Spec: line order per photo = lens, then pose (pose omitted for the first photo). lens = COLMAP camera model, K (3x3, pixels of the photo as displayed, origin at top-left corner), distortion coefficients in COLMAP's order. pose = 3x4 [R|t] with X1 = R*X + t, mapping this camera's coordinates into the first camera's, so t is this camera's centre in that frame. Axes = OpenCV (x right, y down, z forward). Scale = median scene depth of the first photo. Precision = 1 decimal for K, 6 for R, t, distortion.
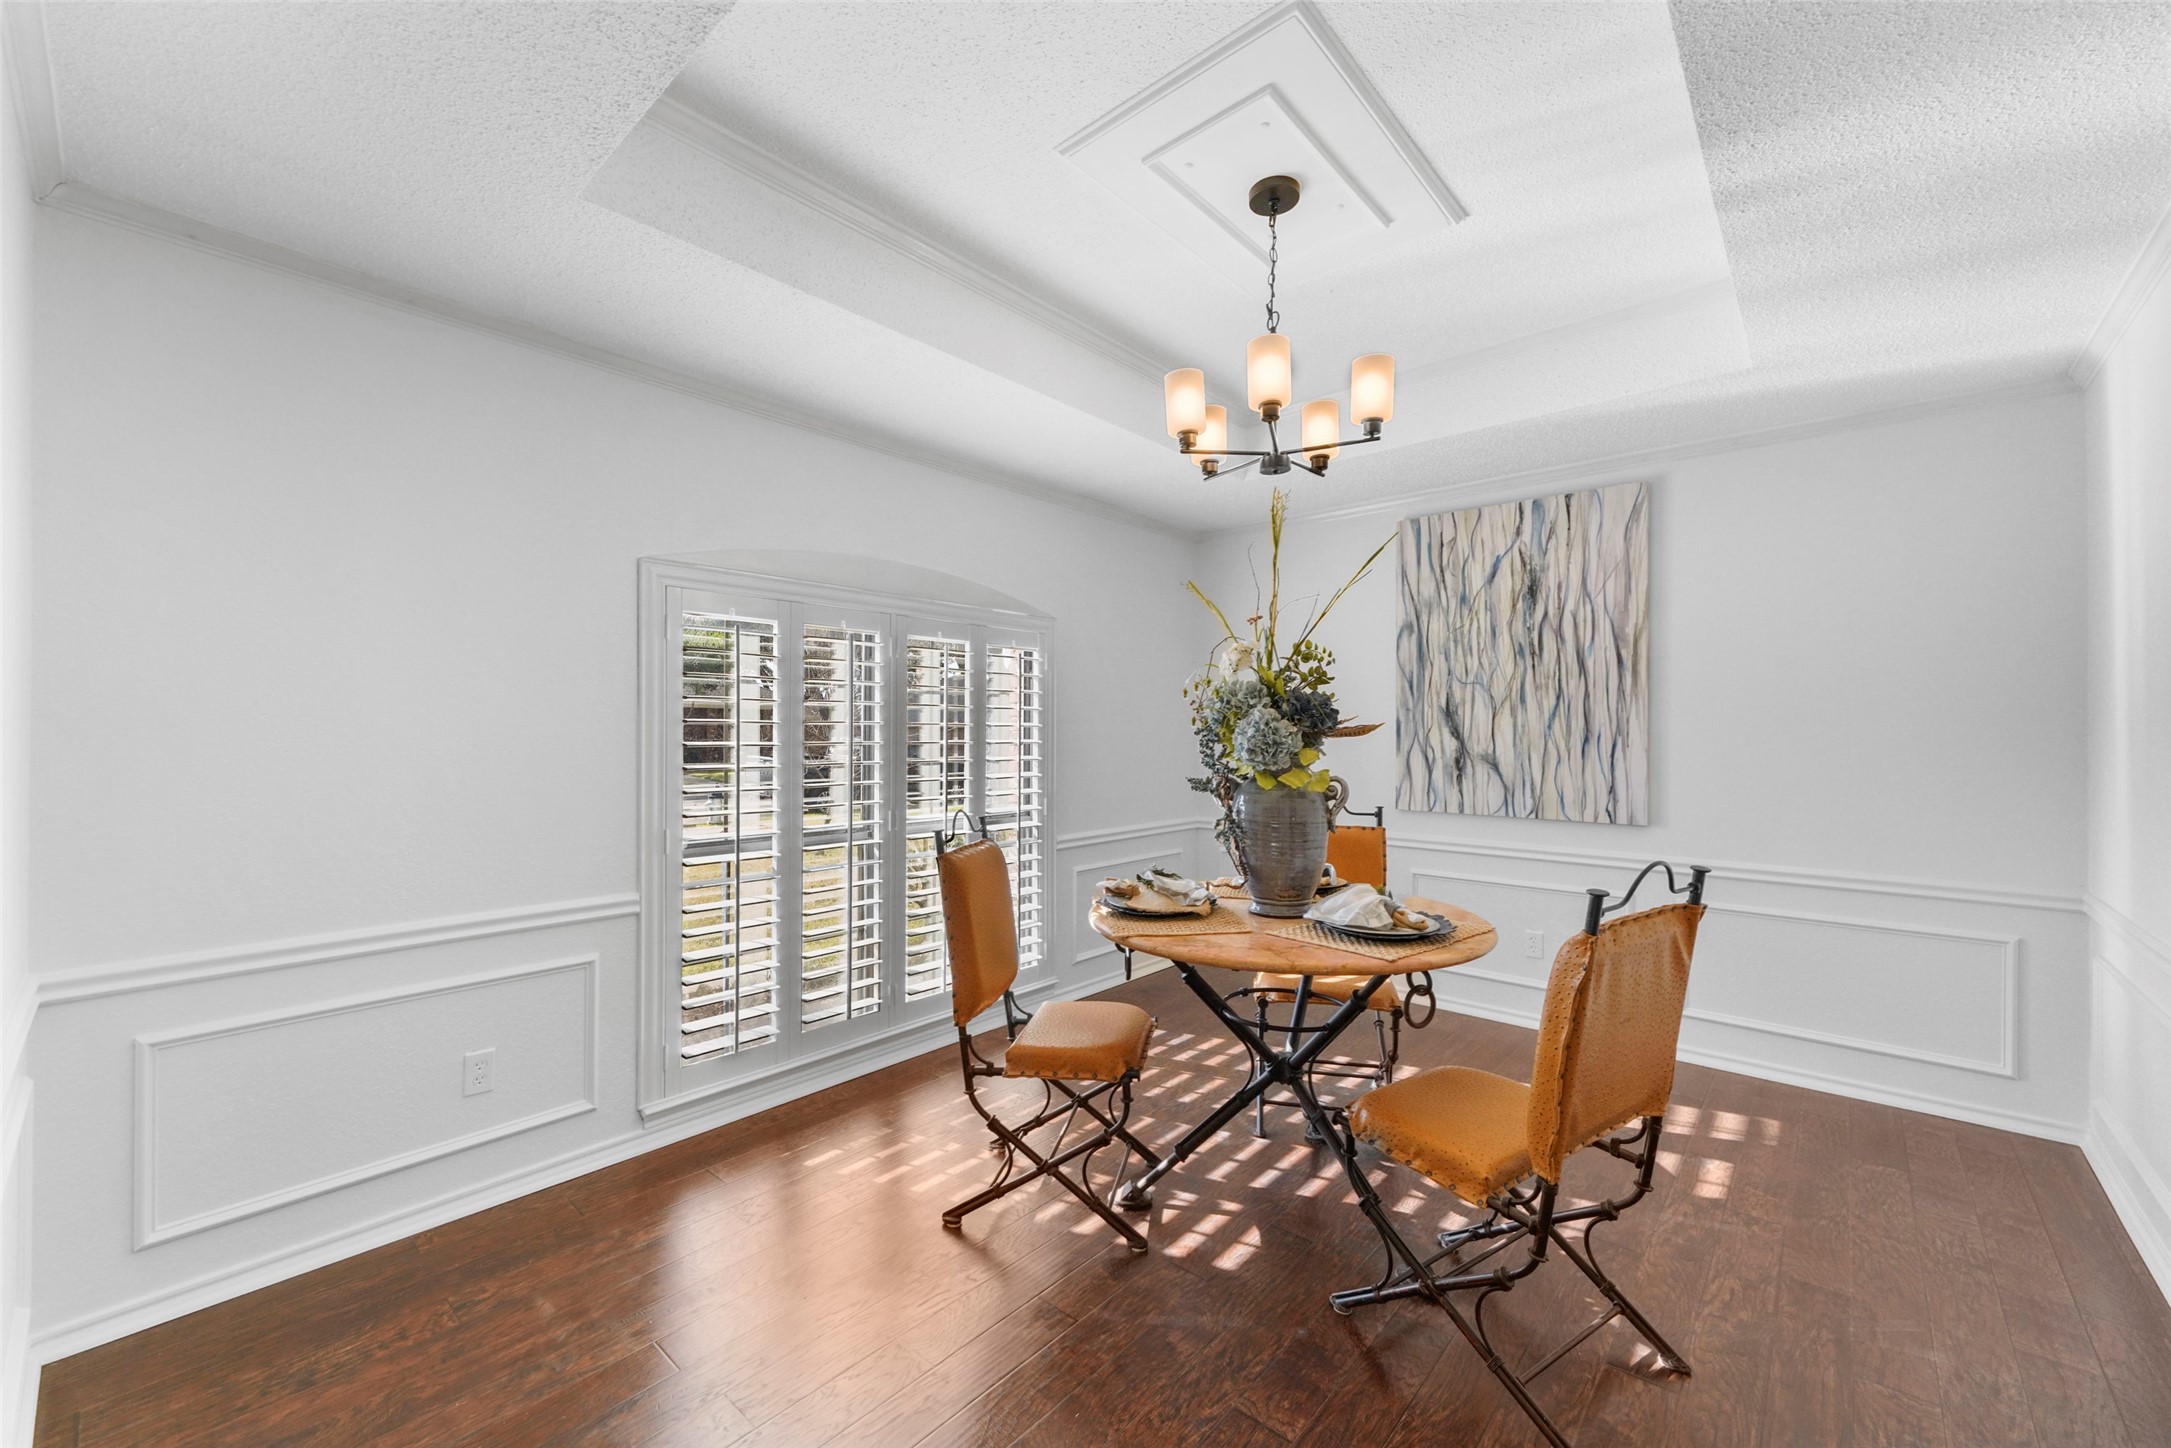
lens RADIAL K [[868.4, 0, 1072.3], [0, 868.4, 728.5], [0, 0, 1]] dist [0.001449, 0.000175]
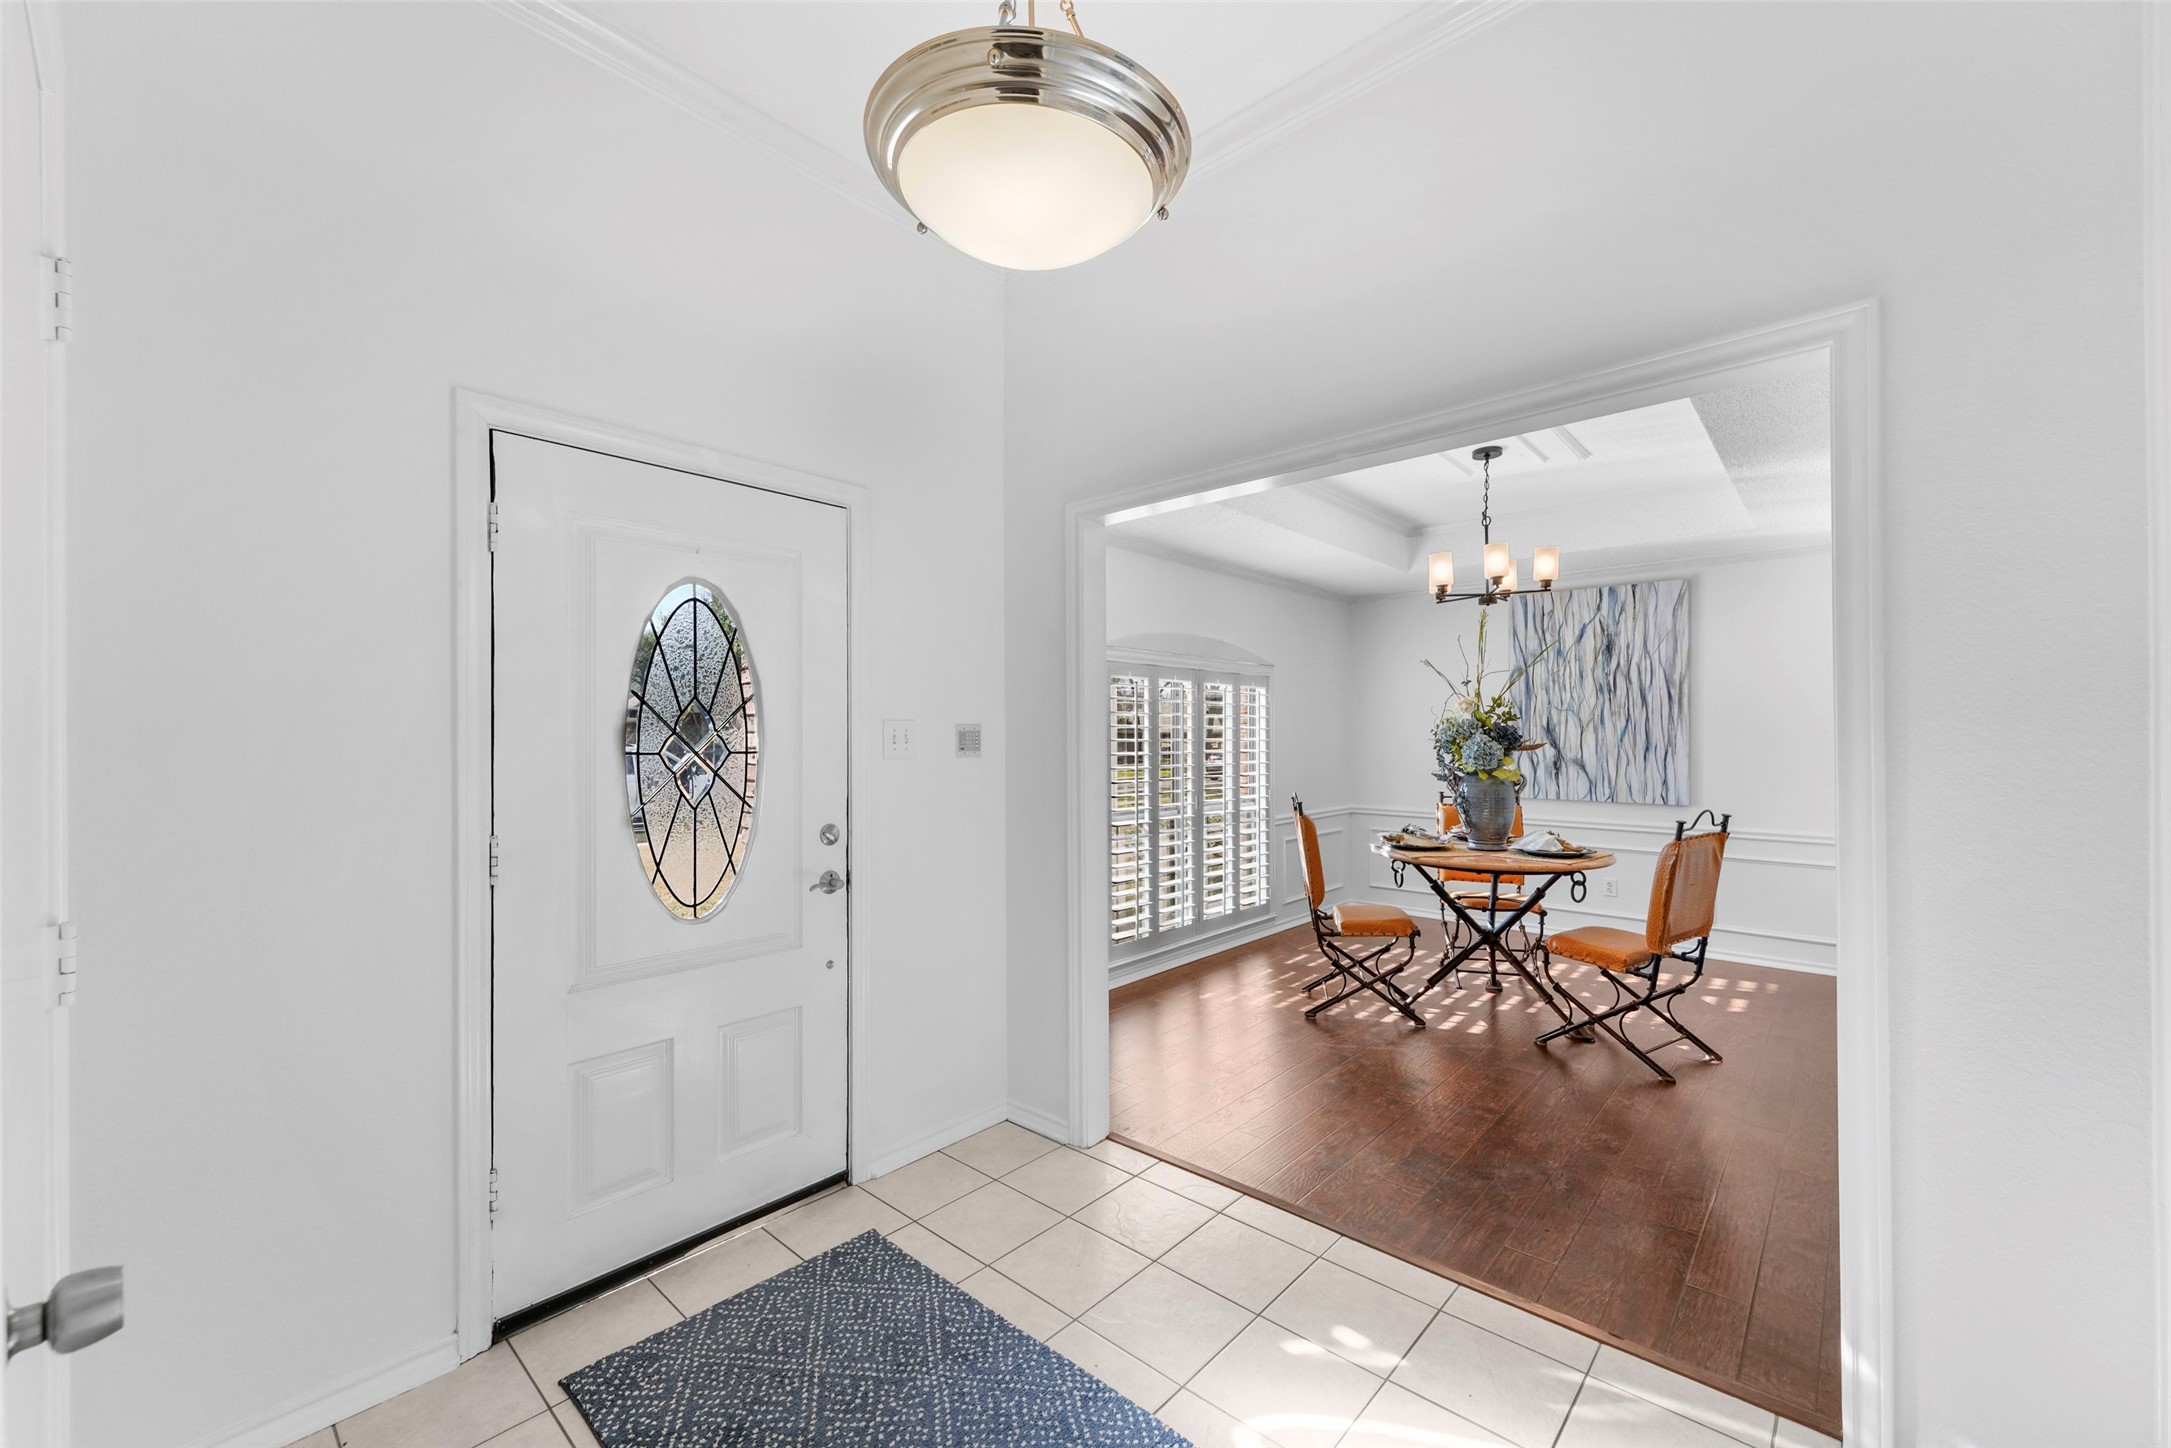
lens RADIAL K [[868.4, 0, 1072.3], [0, 868.4, 728.5], [0, 0, 1]] dist [0.001449, 0.000175]
pose [[0.999895, -0.001940, -0.014365, -0.573629], [0.001910, 0.999996, -0.002058, -0.032484], [0.014369, 0.002030, 0.999895, -0.778654]]
